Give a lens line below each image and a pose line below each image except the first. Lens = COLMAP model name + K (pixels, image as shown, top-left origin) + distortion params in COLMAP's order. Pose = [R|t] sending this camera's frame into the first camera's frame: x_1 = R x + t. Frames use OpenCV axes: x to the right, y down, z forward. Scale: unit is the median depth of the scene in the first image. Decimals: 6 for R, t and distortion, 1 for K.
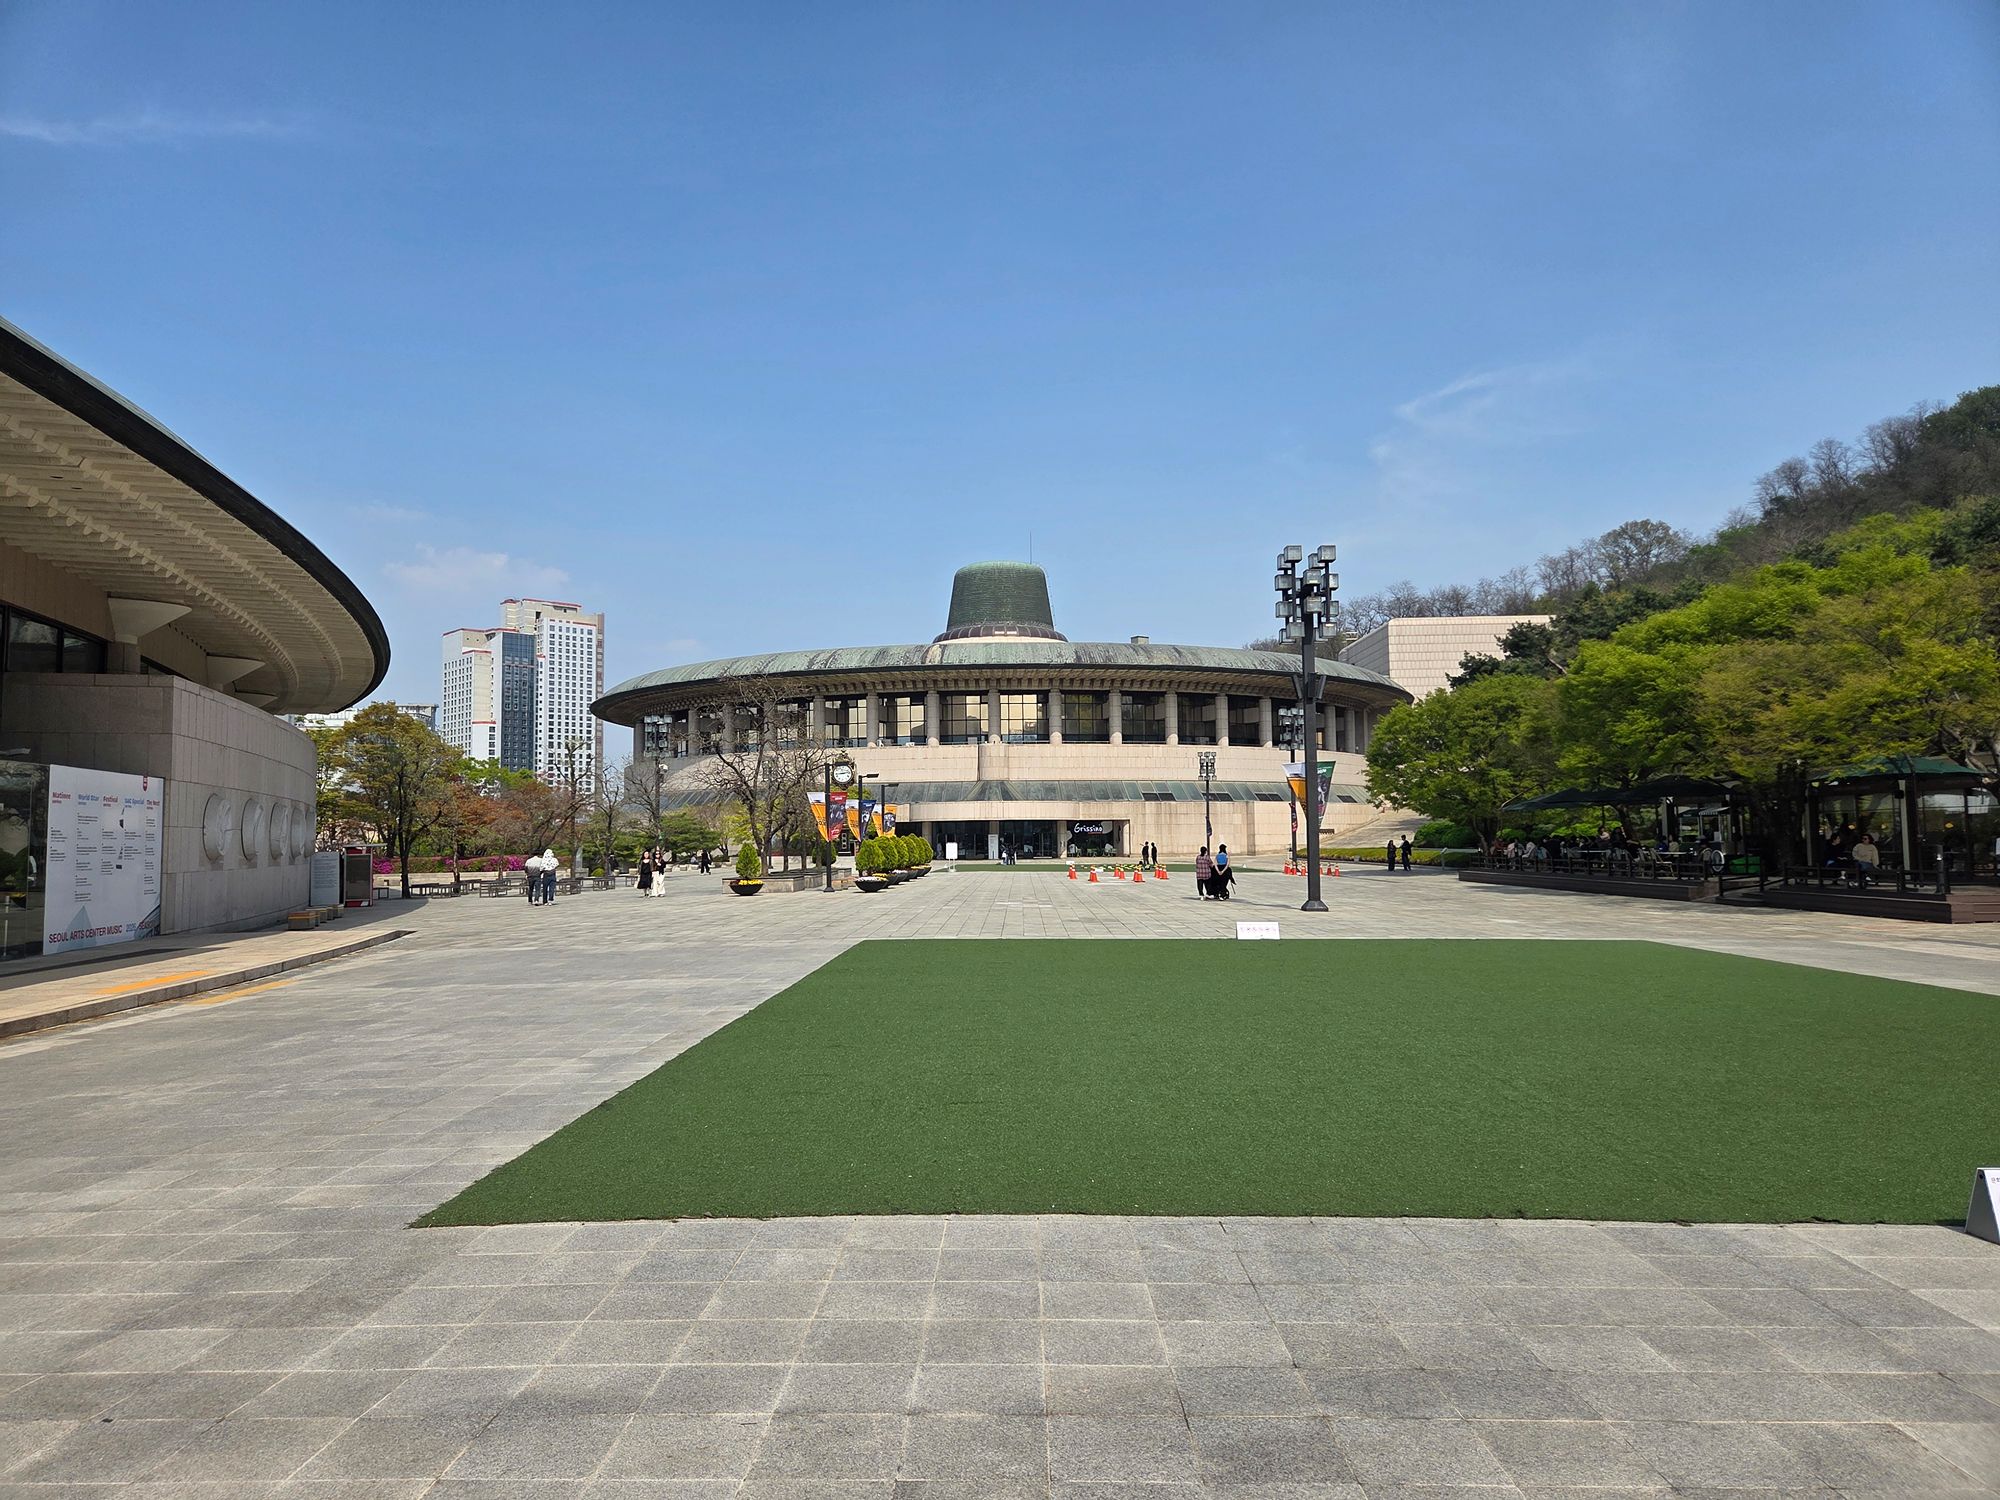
lens RADIAL K [[1339.0, 0, 1001.2], [0, 1339.0, 749.5], [0, 0, 1]] dist [0.070127, -0.063318]
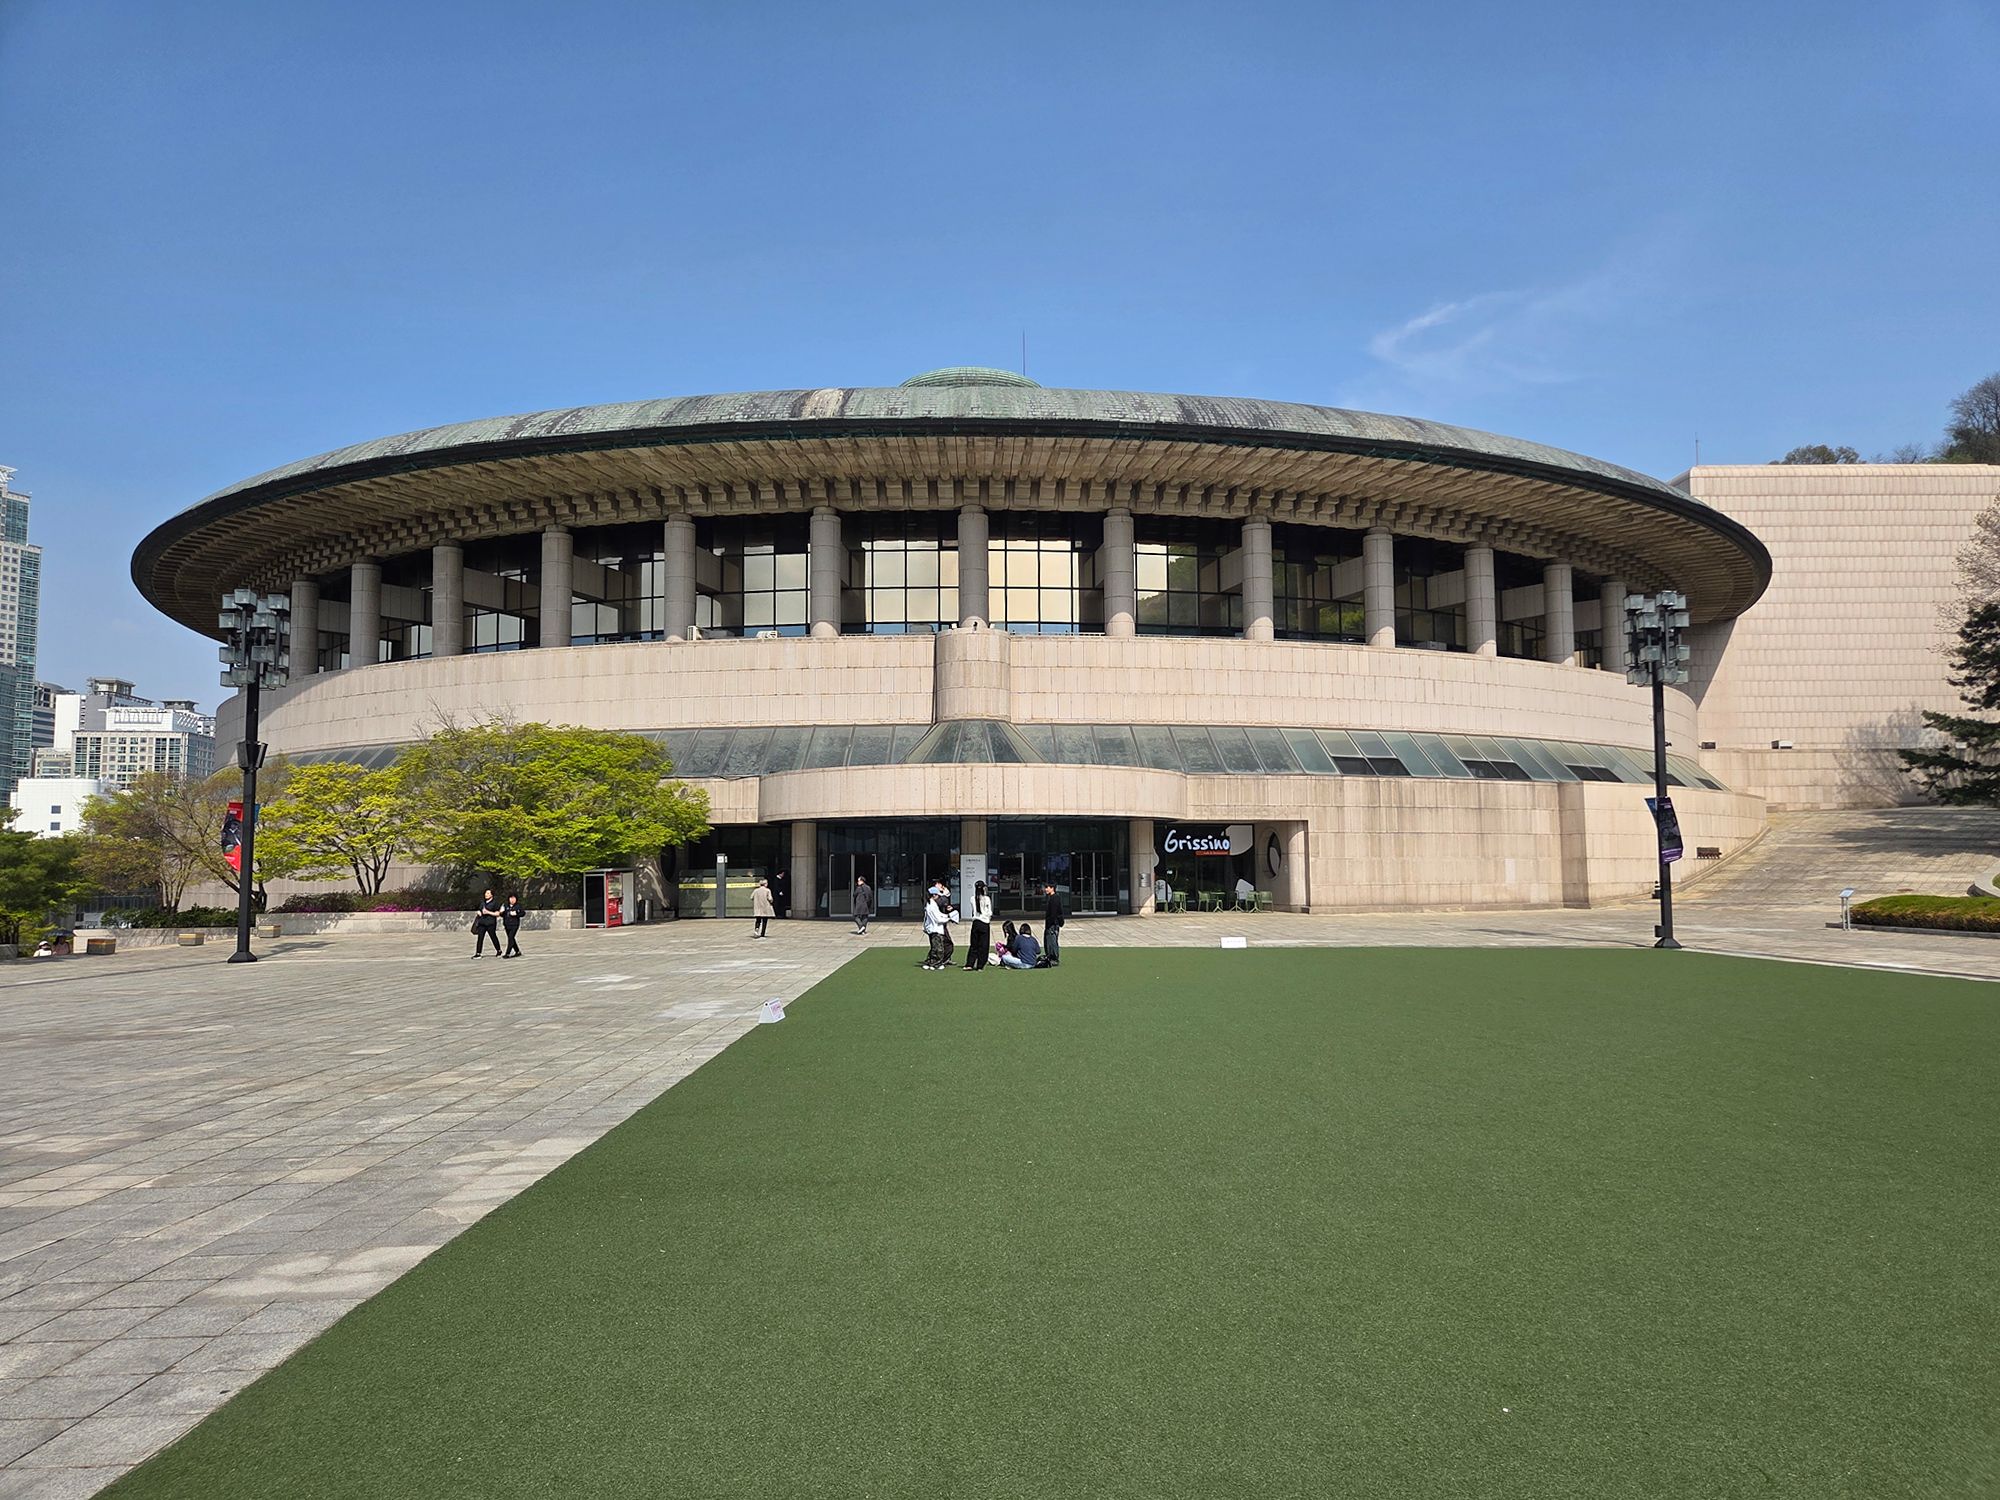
lens RADIAL K [[1335.6, 0, 1022.6], [0, 1335.6, 768.1], [0, 0, 1]] dist [0.065859, -0.054832]
pose [[0.998485, 0.007488, 0.054512, -0.012220], [-0.006949, 0.999925, -0.010073, 0.040287], [-0.054584, 0.009679, 0.998462, 0.586127]]
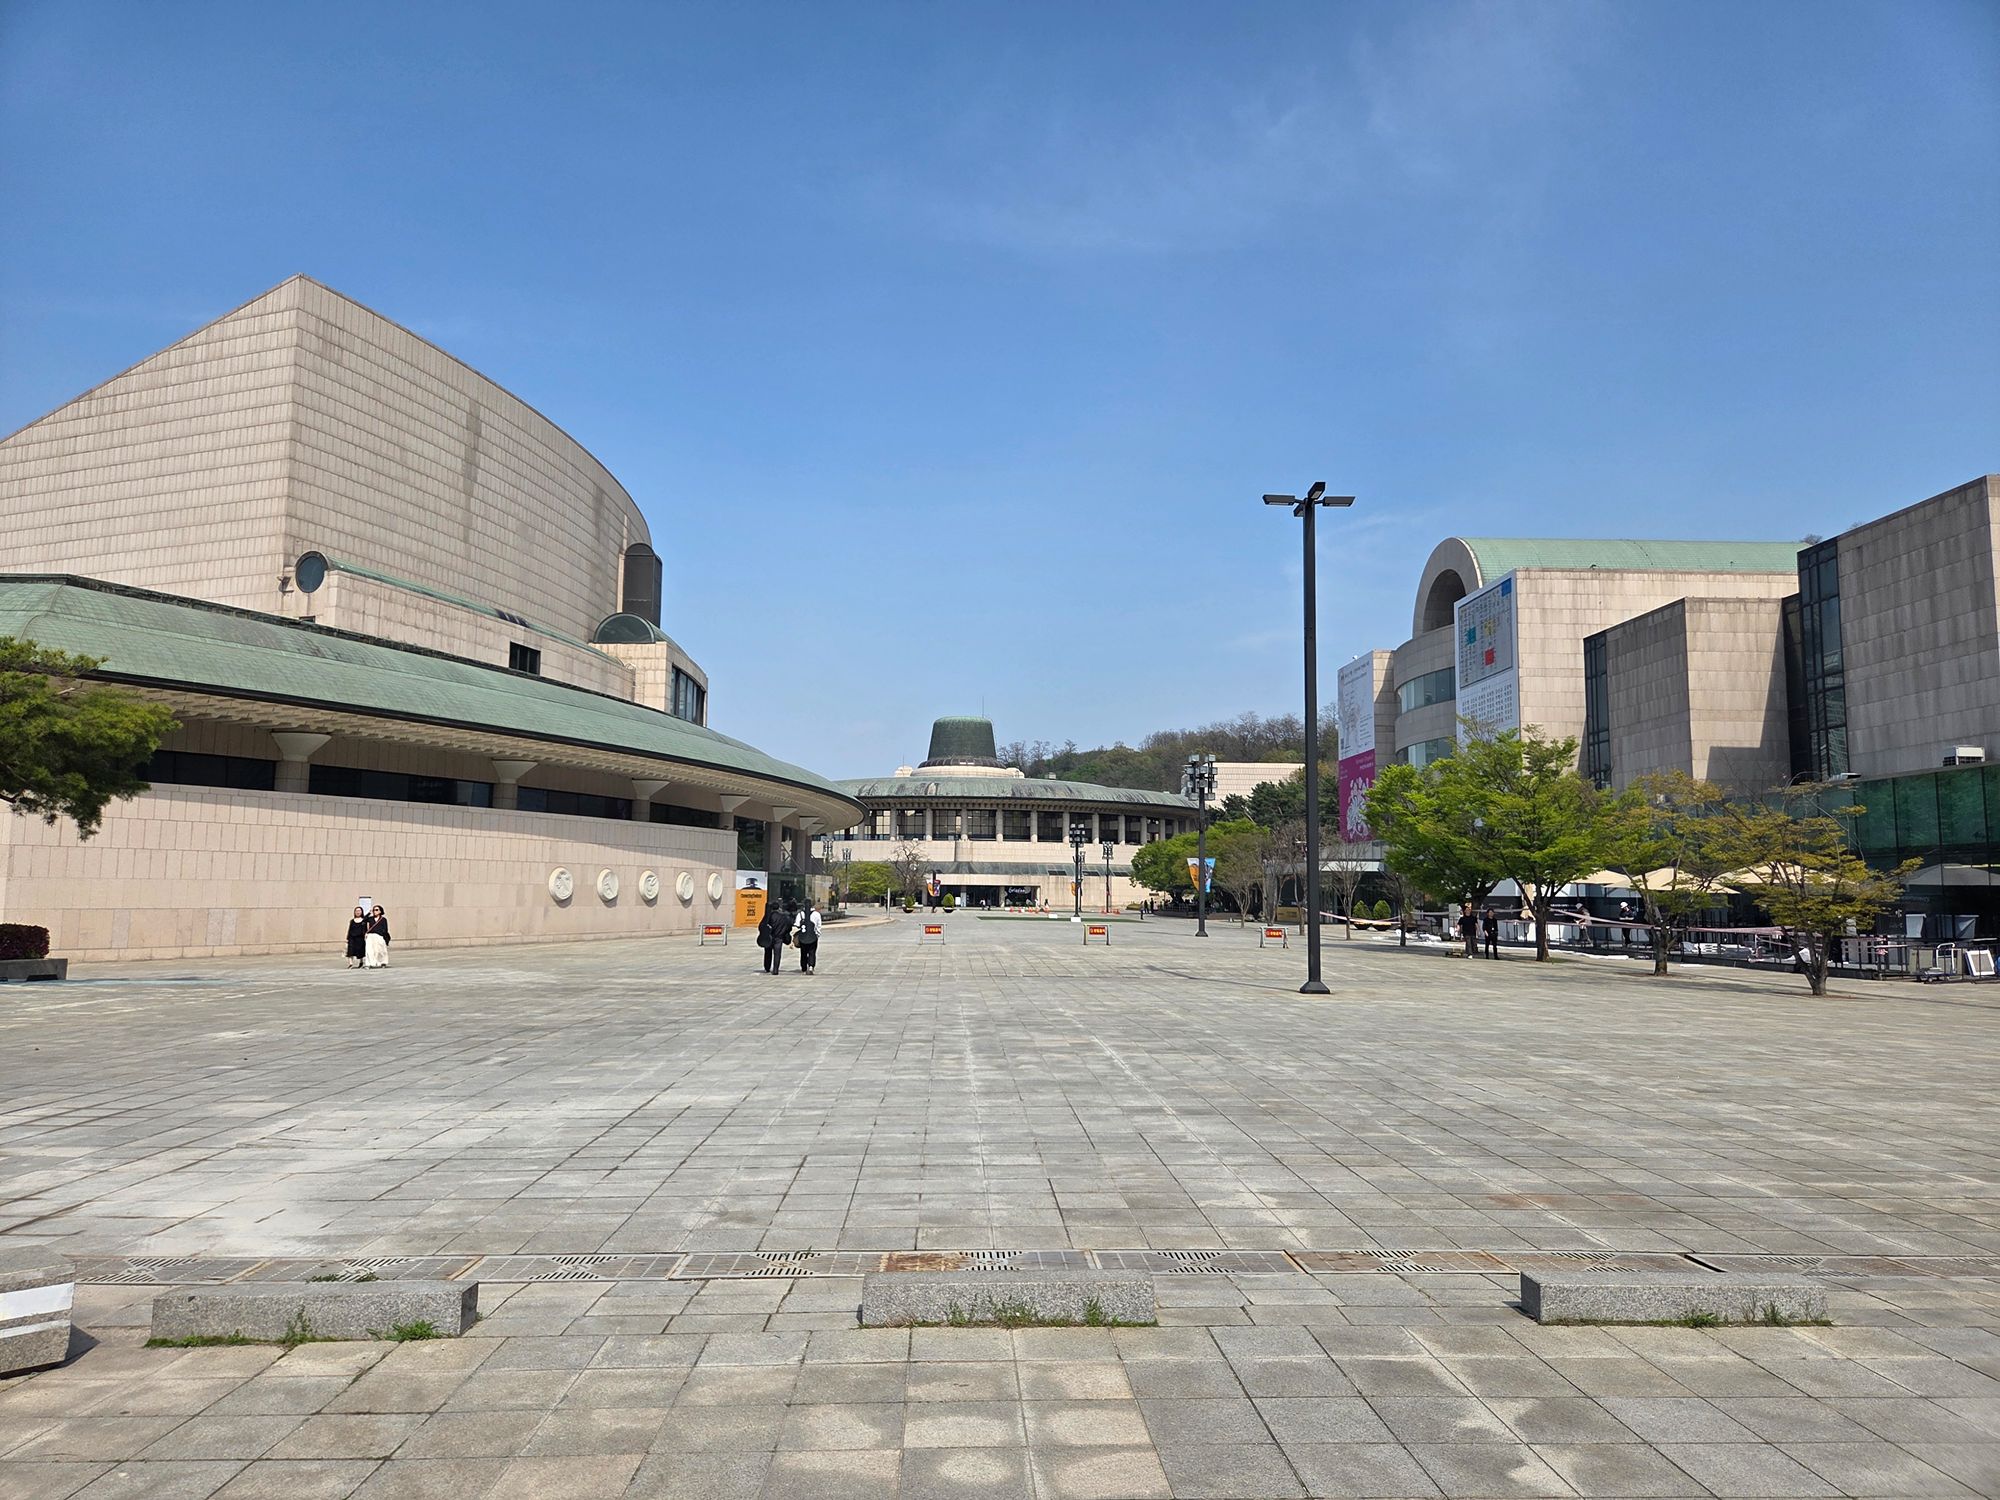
lens RADIAL K [[1339.0, 0, 1001.2], [0, 1339.0, 749.5], [0, 0, 1]] dist [0.070127, -0.063318]
pose [[0.998247, 0.024222, 0.053996, -0.053495], [-0.021979, 0.998886, -0.041758, -0.050372], [-0.054947, 0.040498, 0.997668, -0.739260]]
